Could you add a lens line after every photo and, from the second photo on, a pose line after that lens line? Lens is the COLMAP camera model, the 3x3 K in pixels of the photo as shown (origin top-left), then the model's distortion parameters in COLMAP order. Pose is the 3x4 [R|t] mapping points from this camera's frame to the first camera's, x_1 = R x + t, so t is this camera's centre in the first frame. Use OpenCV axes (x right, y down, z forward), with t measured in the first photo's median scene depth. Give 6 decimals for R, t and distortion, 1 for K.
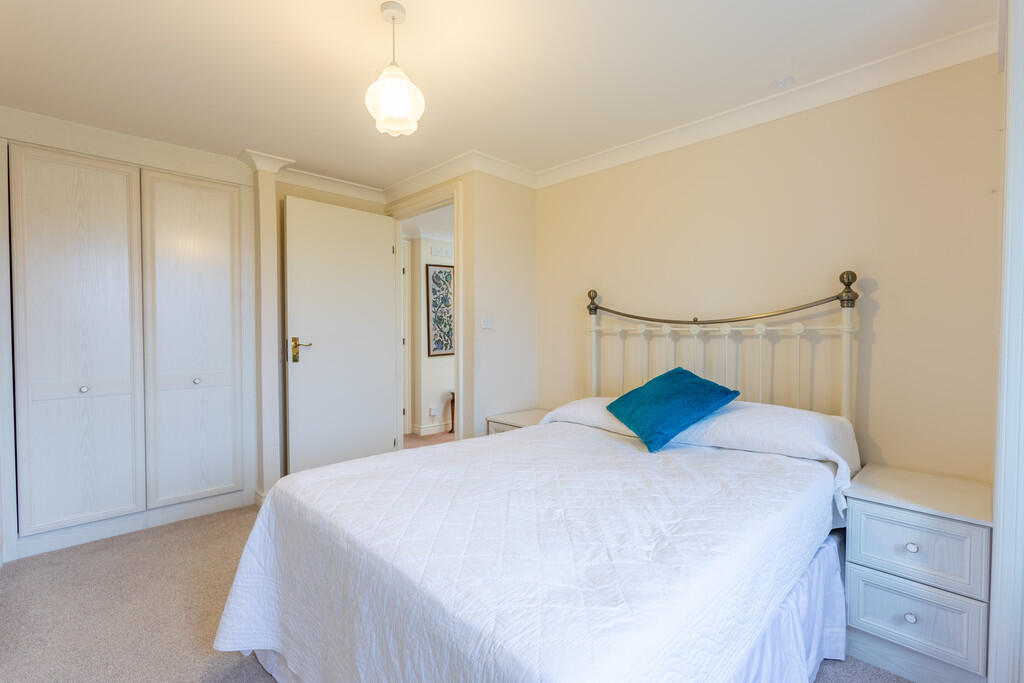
lens RADIAL K [[478.1, 0, 511.9], [0, 478.1, 340.1], [0, 0, 1]] dist [-0.005989, -0.000629]
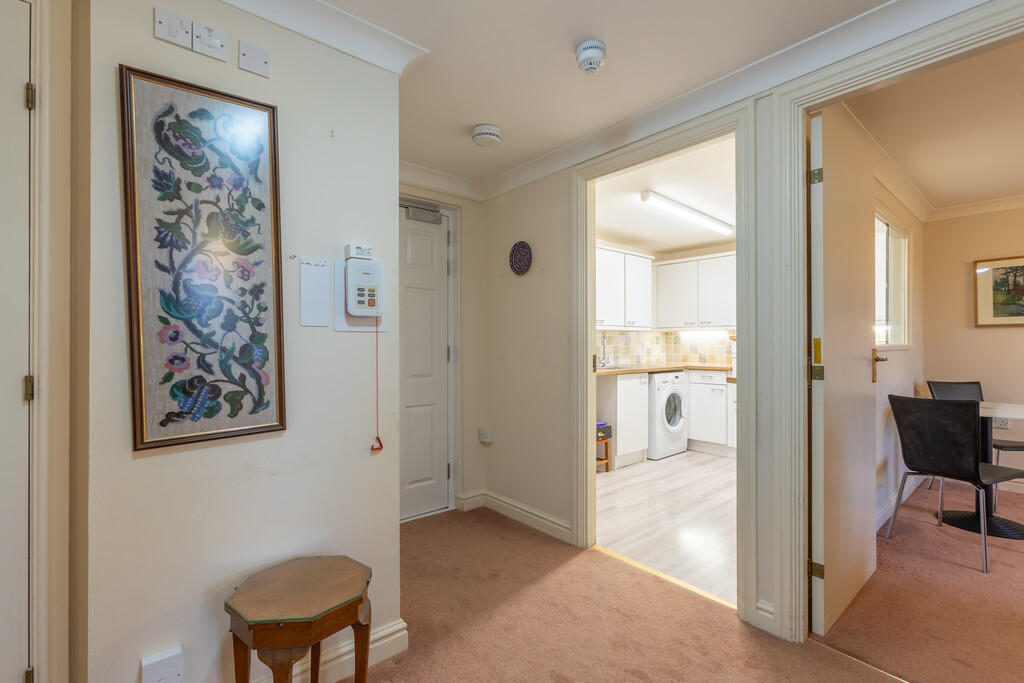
lens RADIAL K [[478.1, 0, 514.6], [0, 478.1, 341.7], [0, 0, 1]] dist [-0.005989, -0.000629]
pose [[0.998383, -0.008306, -0.056227, 0.030539], [0.006828, 0.999627, -0.026429, -0.012526], [0.056426, 0.026002, 0.998068, 0.760484]]
